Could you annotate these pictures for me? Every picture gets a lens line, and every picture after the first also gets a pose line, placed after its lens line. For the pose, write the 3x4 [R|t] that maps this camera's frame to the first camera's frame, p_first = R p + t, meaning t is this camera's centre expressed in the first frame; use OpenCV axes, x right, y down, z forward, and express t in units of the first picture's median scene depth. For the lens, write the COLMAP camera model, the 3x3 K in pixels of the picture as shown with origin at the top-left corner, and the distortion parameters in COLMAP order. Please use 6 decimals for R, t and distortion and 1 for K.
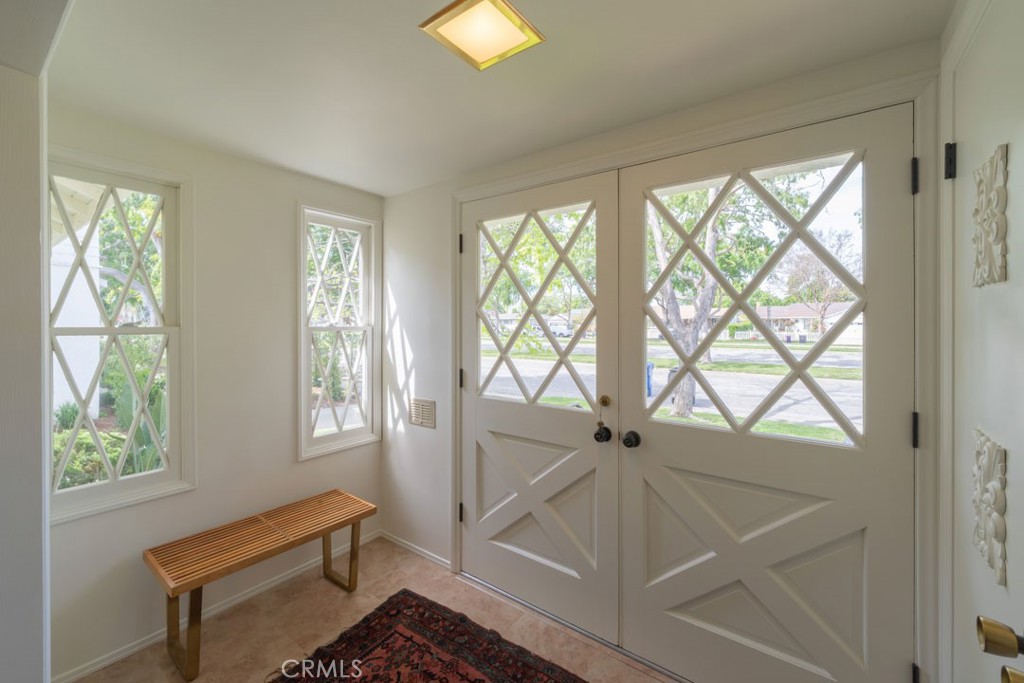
lens RADIAL K [[419.8, 0, 508.4], [0, 419.8, 329.0], [0, 0, 1]] dist [0.001239, 0.000058]
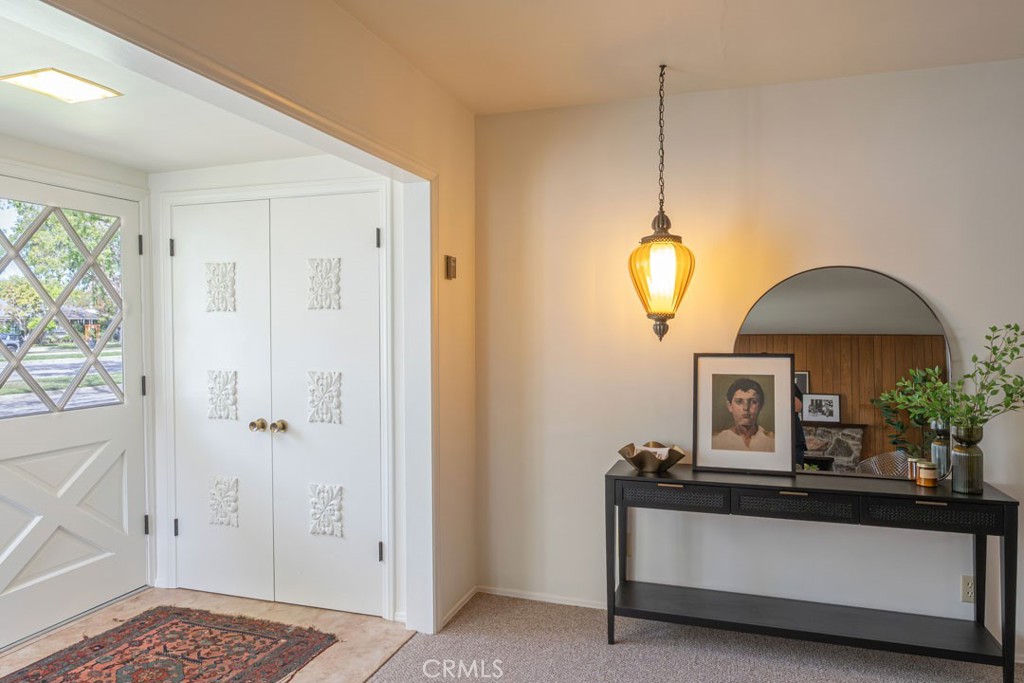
lens RADIAL K [[631.8, 0, 513.2], [0, 631.8, 337.4], [0, 0, 1]] dist [-0.006807, -0.001213]
pose [[-0.315519, -0.010855, 0.948857, -1.901292], [0.011938, 0.999810, 0.015407, 0.009486], [-0.948844, 0.016189, -0.315329, 0.316016]]
